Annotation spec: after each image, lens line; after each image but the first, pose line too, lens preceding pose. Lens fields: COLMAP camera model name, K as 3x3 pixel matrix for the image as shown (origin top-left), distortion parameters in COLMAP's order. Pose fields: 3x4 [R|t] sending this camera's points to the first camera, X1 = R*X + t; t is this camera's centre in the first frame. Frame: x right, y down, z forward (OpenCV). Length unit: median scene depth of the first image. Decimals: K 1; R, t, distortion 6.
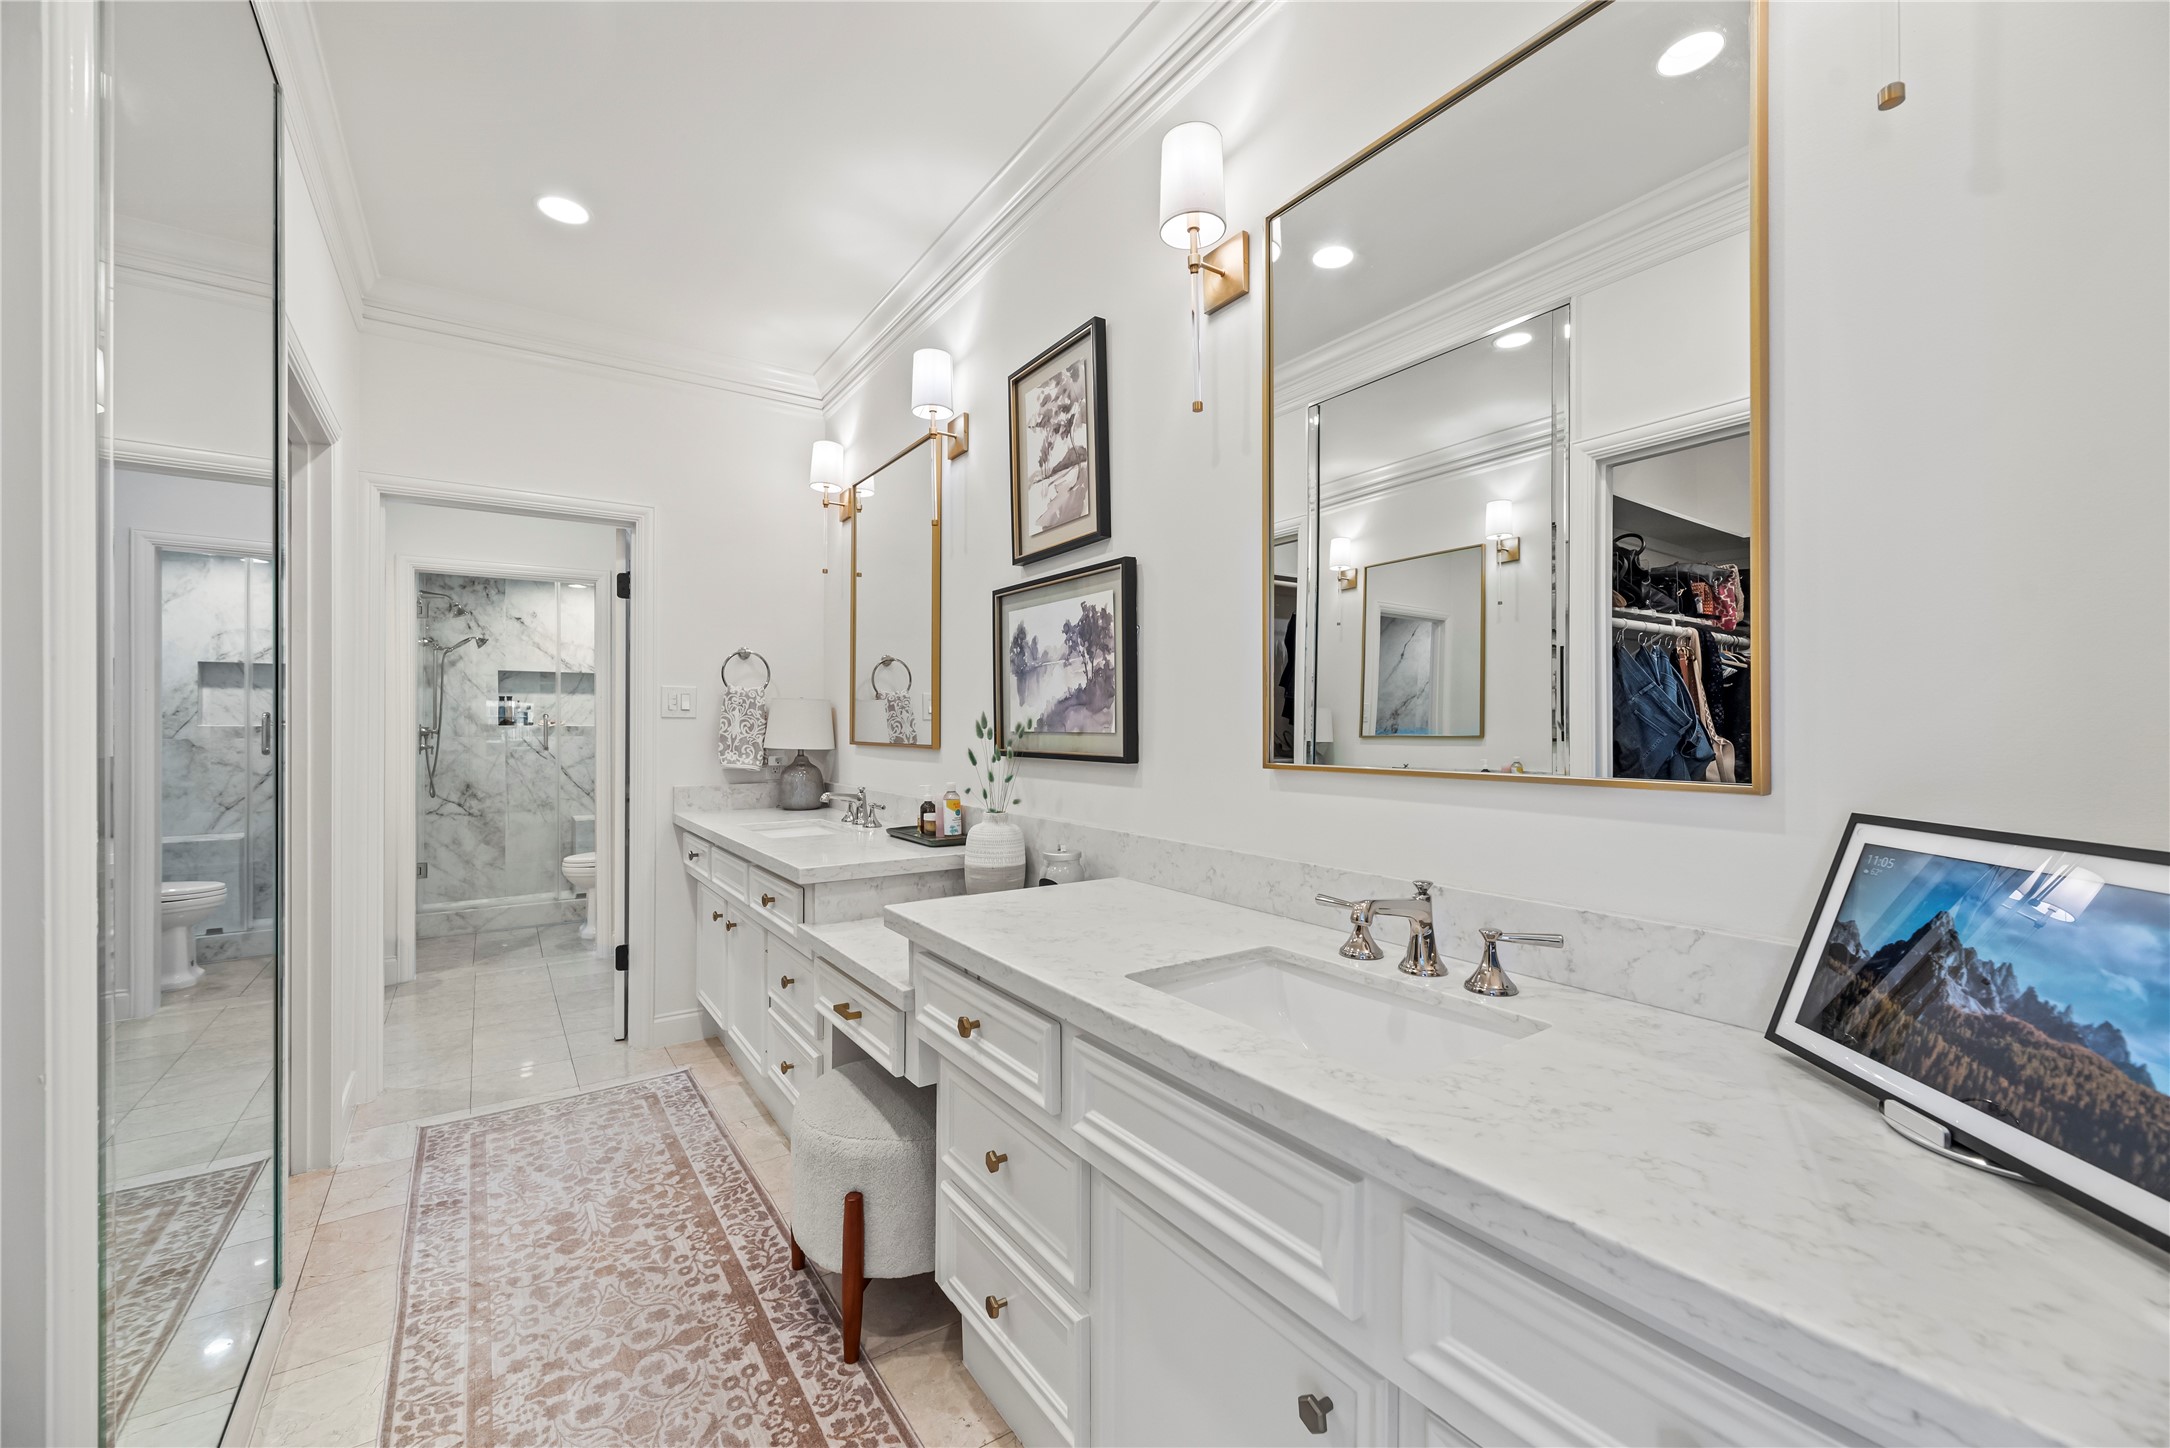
lens RADIAL K [[881.2, 0, 1085.3], [0, 881.2, 723.0], [0, 0, 1]] dist [-0.001770, -0.000121]
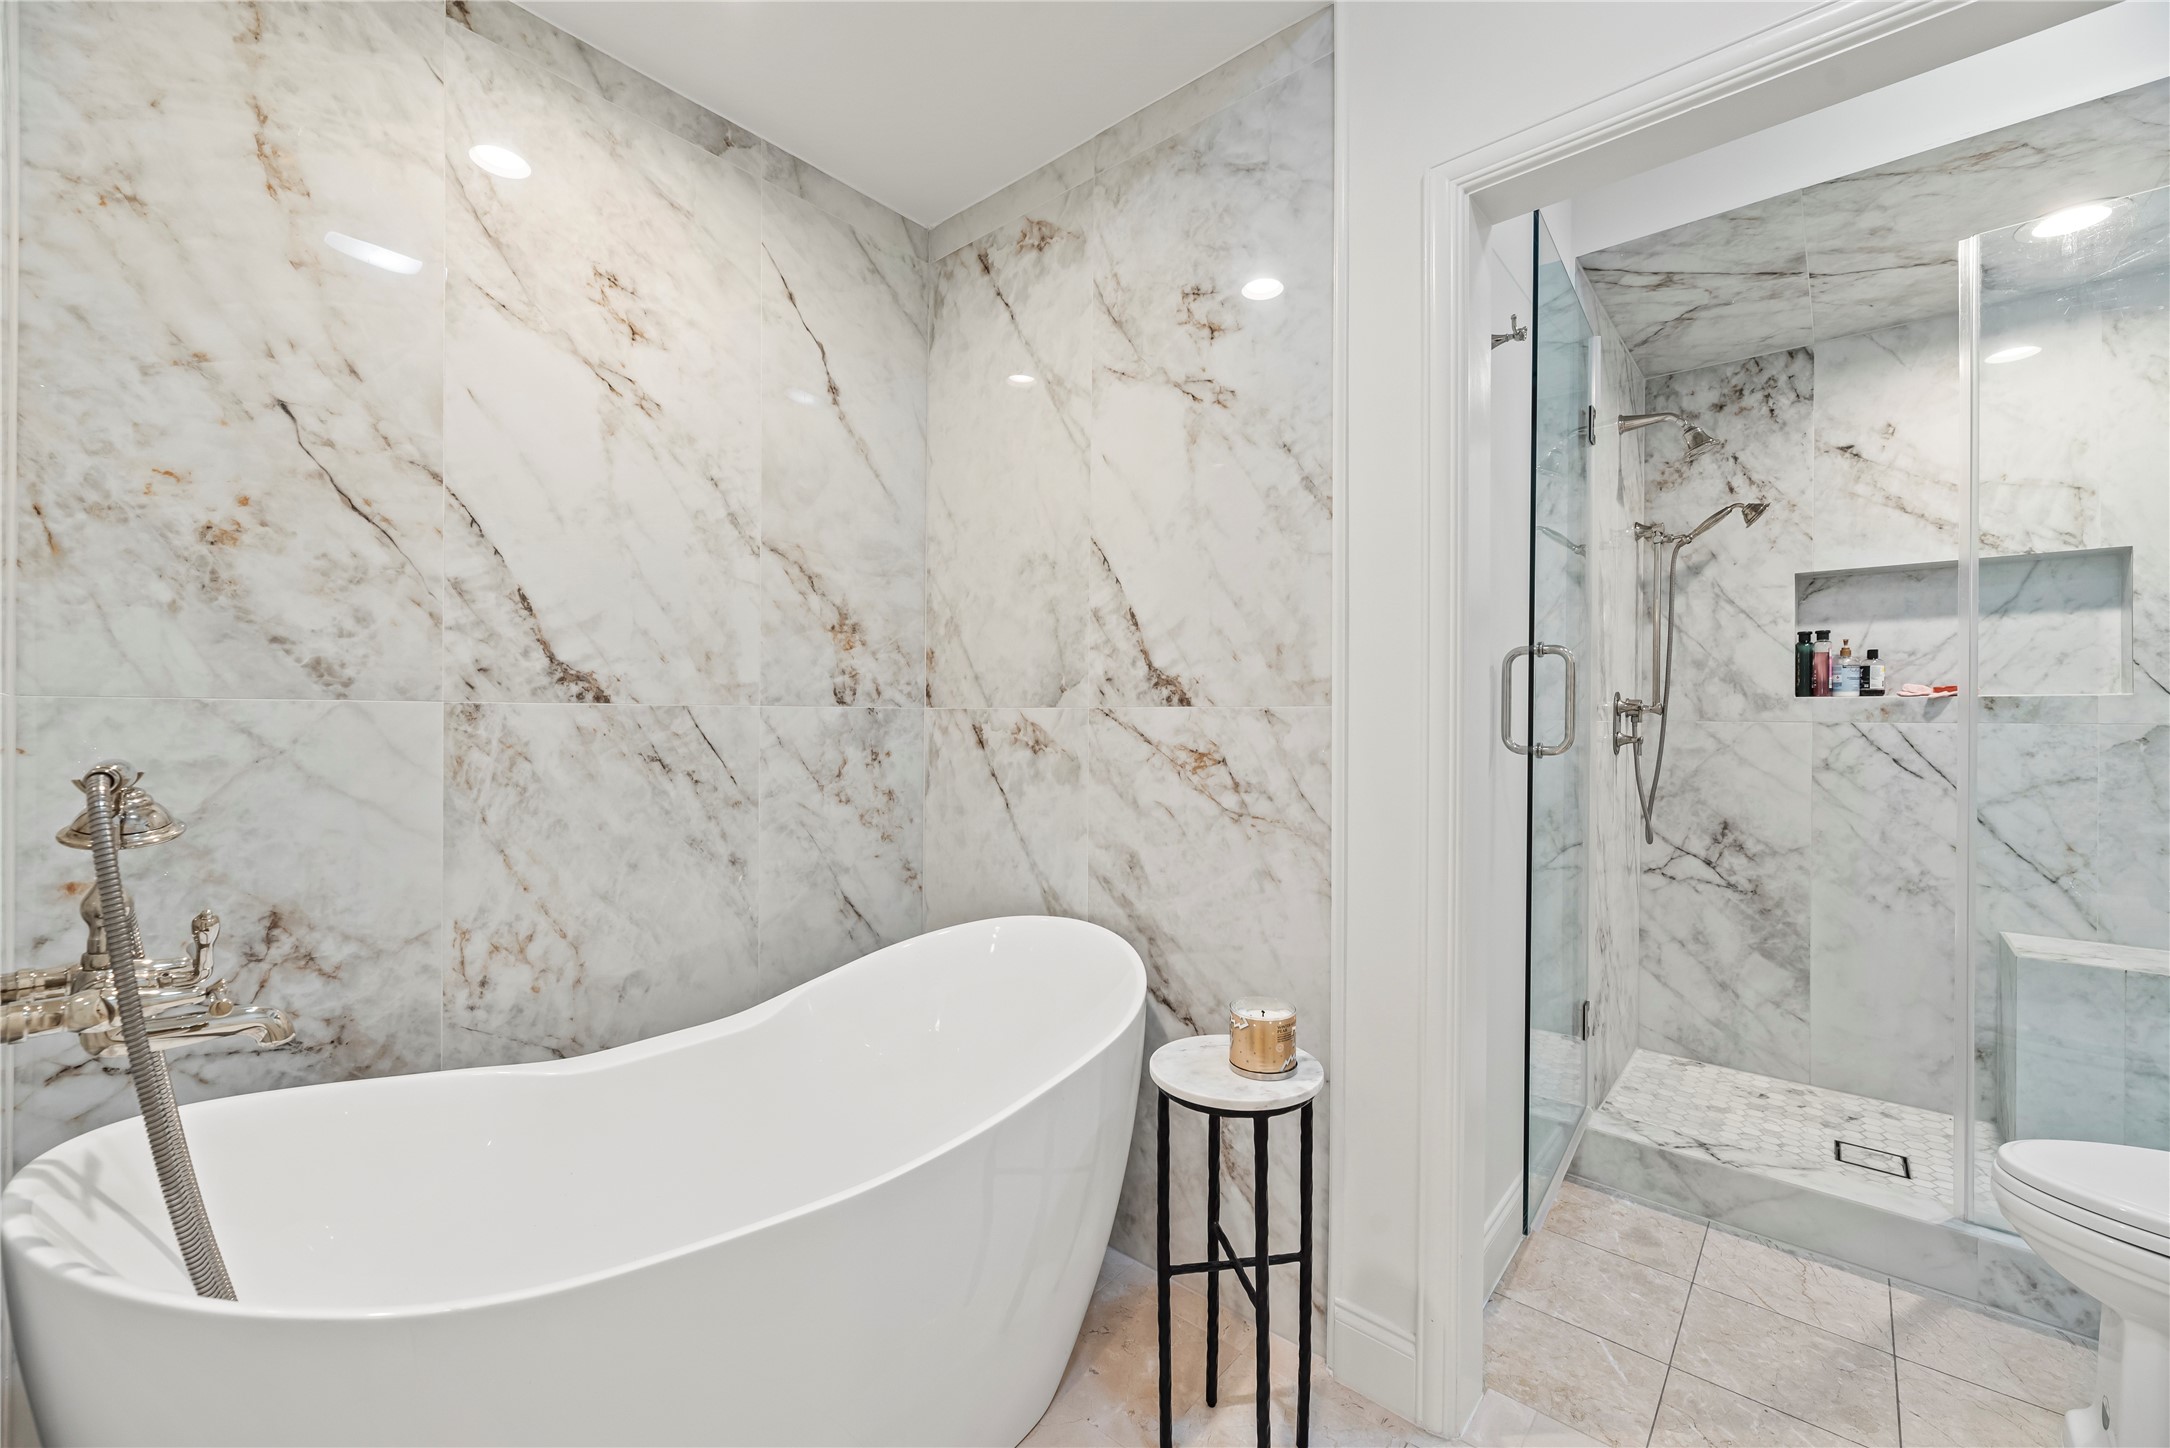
lens RADIAL K [[881.2, 0, 1083.2], [0, 881.2, 719.7], [0, 0, 1]] dist [-0.001770, -0.000121]
pose [[0.272996, 0.002545, -0.962012, -0.338780], [-0.005313, 0.999985, 0.001138, 0.016049], [0.962000, 0.004801, 0.273006, 0.535595]]
